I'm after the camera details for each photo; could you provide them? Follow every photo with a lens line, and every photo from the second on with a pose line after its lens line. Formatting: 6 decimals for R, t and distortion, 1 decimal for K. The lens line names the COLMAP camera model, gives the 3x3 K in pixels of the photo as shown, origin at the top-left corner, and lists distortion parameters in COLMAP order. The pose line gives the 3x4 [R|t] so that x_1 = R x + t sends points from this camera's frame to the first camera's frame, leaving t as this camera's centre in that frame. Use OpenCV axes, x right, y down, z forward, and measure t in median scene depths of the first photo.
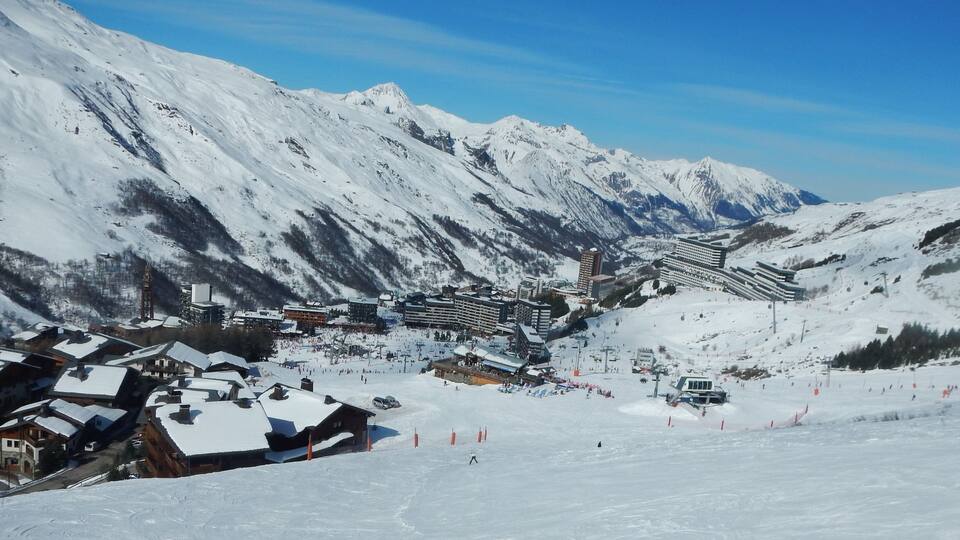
lens RADIAL K [[859.7, 0, 480.0], [0, 859.7, 270.0], [0, 0, 1]] dist [0.000082, -0.000259]
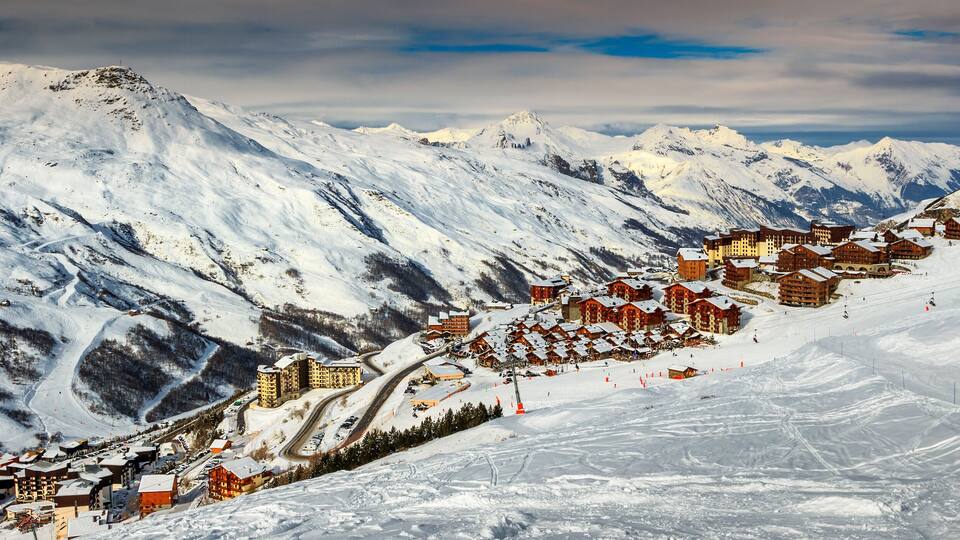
lens RADIAL K [[906.2, 0, 480.0], [0, 906.2, 270.0], [0, 0, 1]] dist [-0.005819, -0.003046]
pose [[0.978093, -0.115123, -0.173438, 0.009117], [0.109063, 0.993056, -0.044105, 0.001720], [0.177312, 0.024223, 0.983857, -0.242778]]
